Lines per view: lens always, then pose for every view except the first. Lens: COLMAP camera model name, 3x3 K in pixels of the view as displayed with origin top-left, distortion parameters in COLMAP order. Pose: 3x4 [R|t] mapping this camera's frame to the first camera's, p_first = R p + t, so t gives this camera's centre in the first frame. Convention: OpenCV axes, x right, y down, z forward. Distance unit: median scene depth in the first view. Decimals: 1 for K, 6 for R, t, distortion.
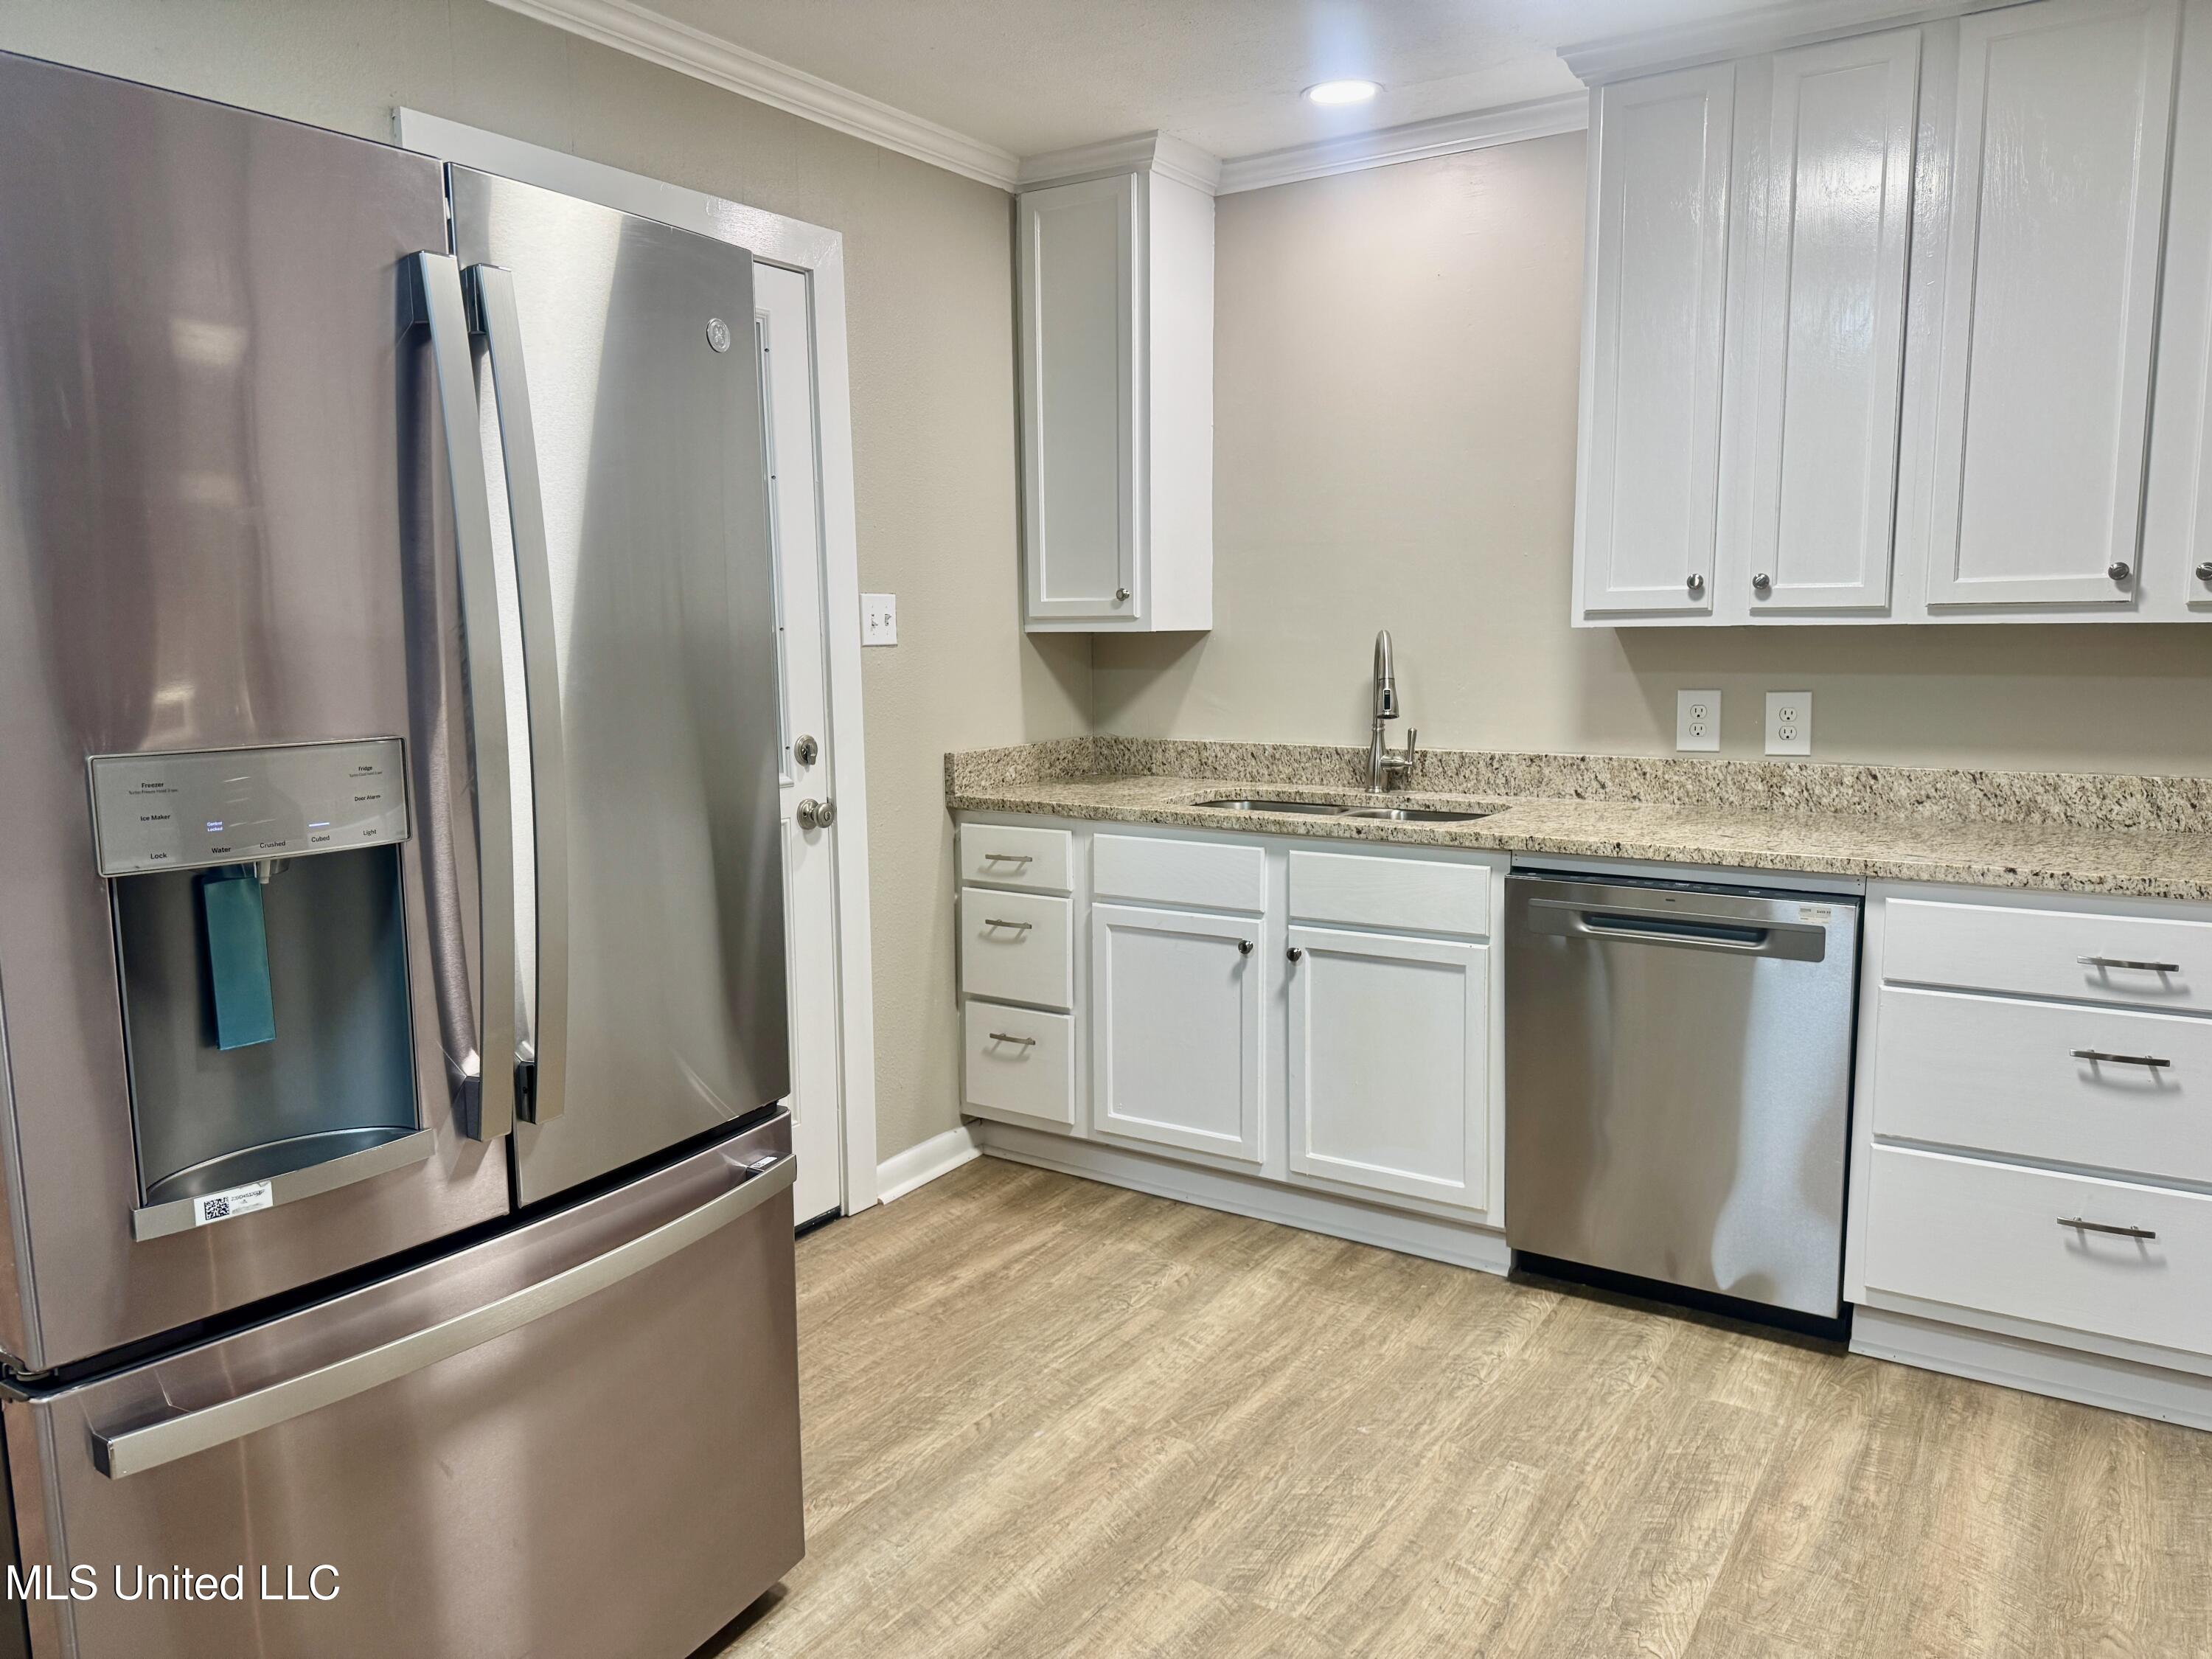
lens RADIAL K [[1551.5, 0, 1096.2], [0, 1551.5, 823.6], [0, 0, 1]] dist [0.057818, -0.074591]
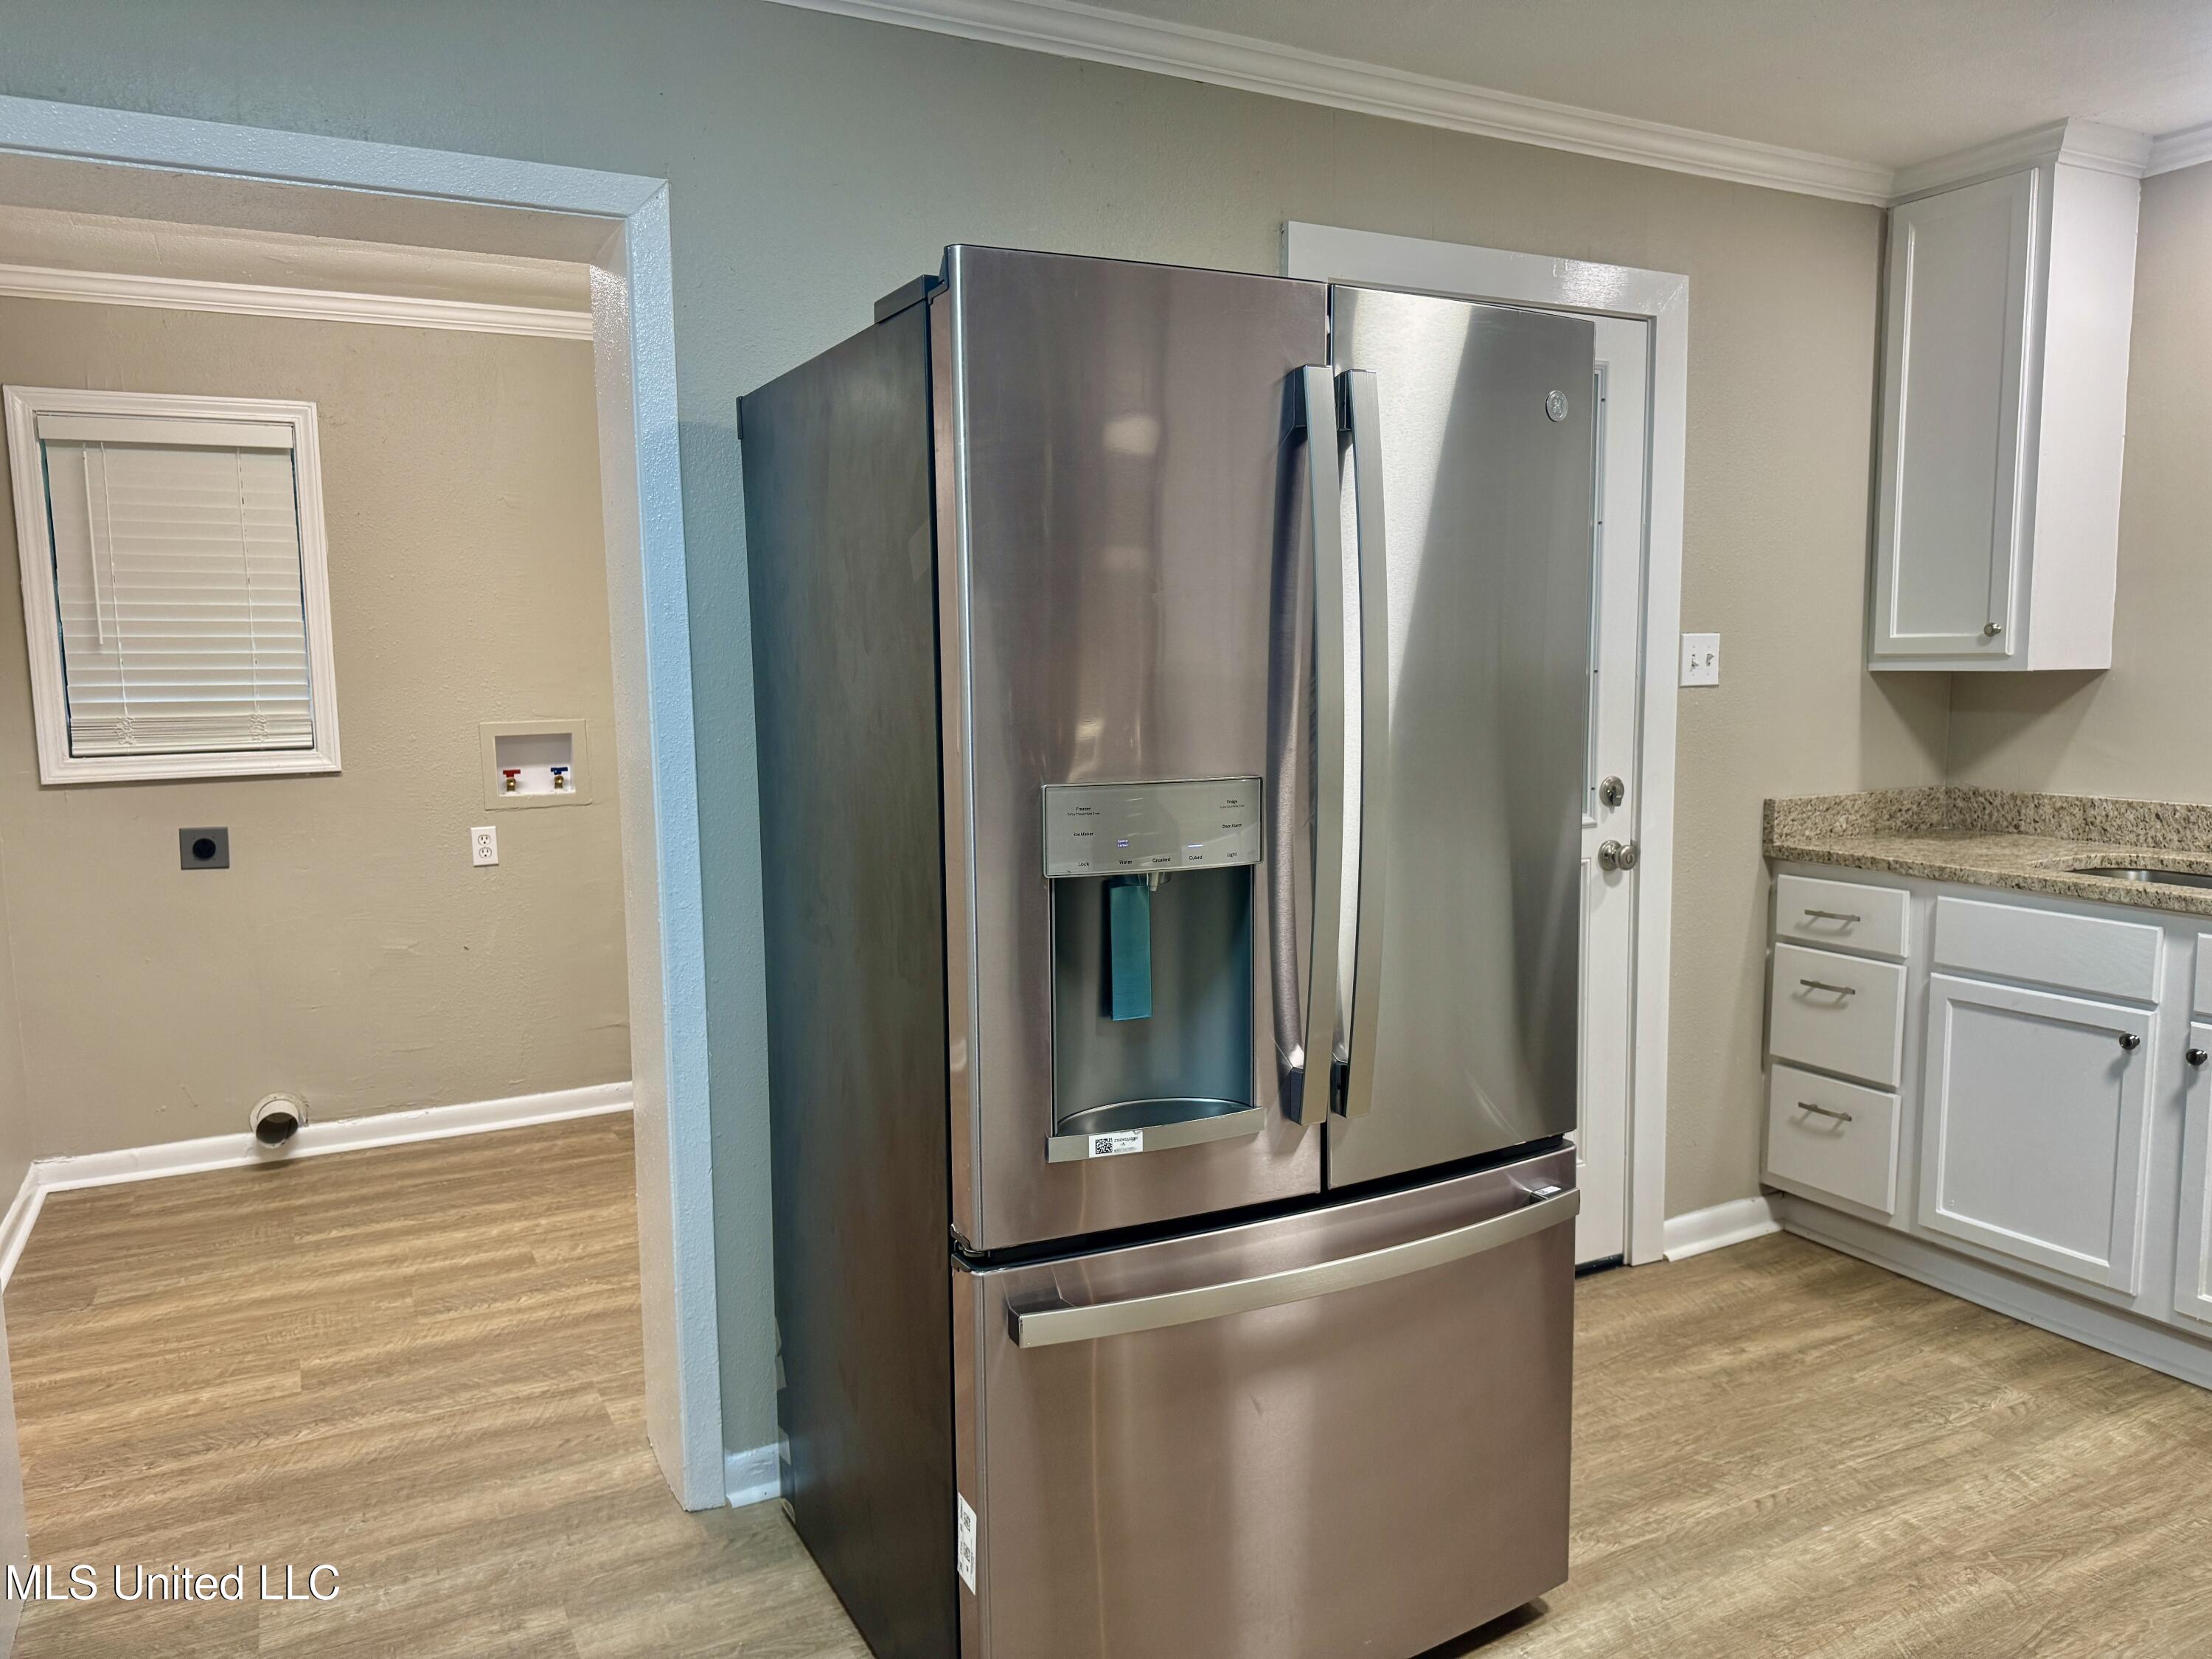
lens RADIAL K [[1551.5, 0, 1106.2], [0, 1551.5, 826.1], [0, 0, 1]] dist [0.057818, -0.074591]
pose [[0.876712, 0.055350, -0.477820, 0.007673], [-0.062408, 0.998050, 0.001107, -0.004634], [0.476949, 0.028849, 0.878457, -0.037743]]
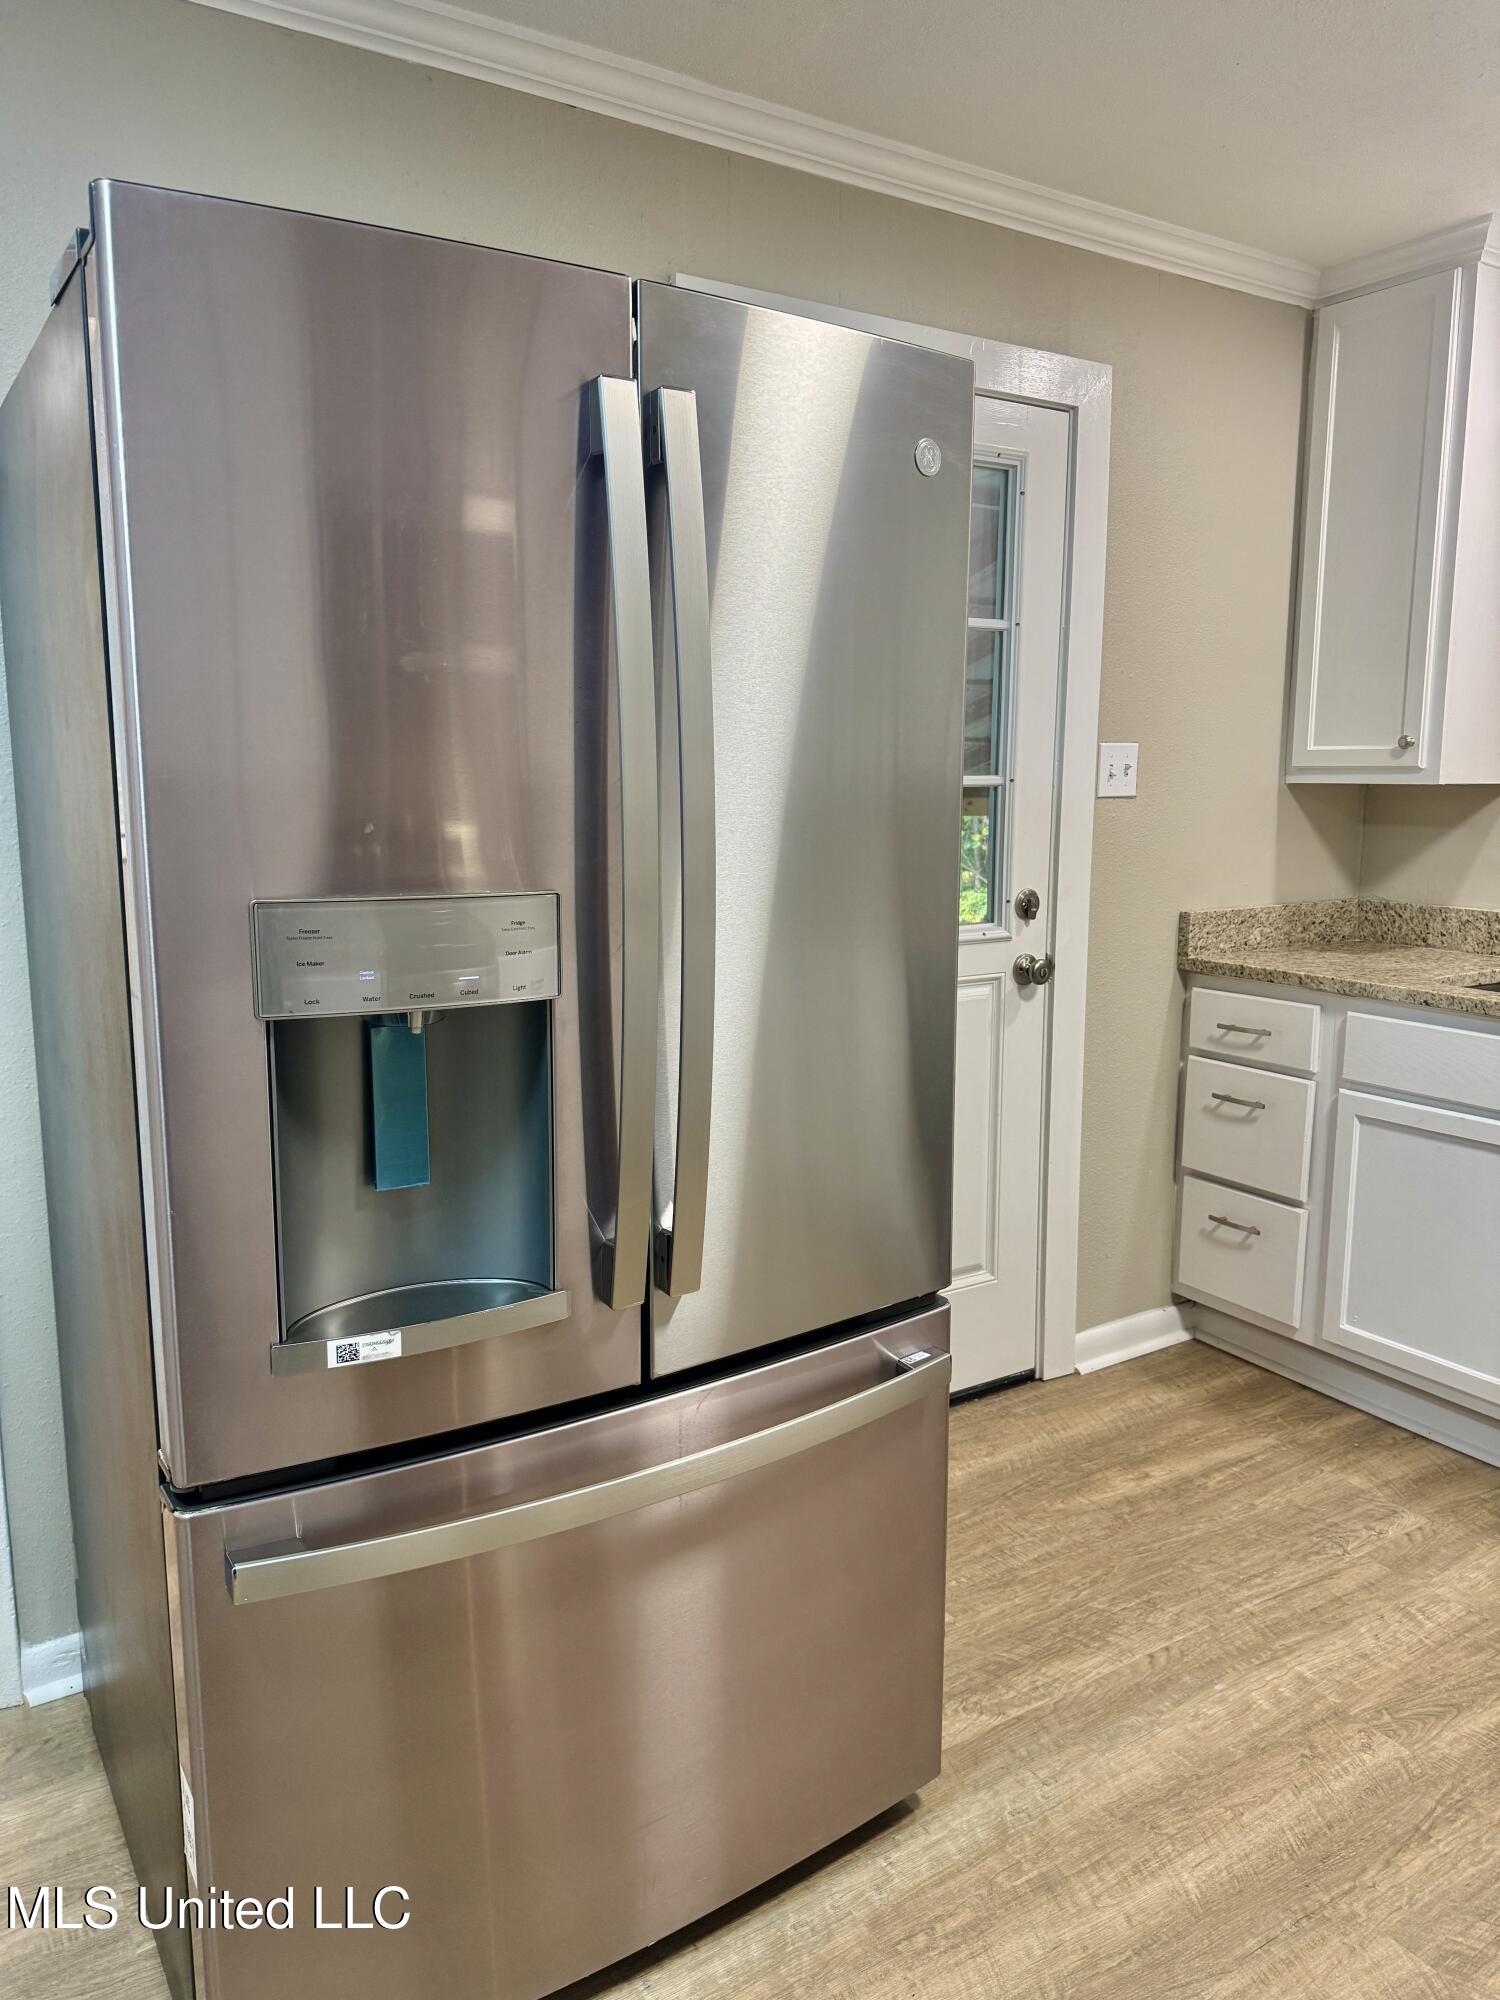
lens RADIAL K [[1402.8, 0, 751.4], [0, 1402.8, 971.6], [0, 0, 1]] dist [0.057818, -0.074591]
pose [[0.913802, 0.074647, -0.399242, 0.008422], [-0.067773, 0.997209, 0.031329, -0.018536], [0.400466, -0.001570, 0.916310, 0.112620]]
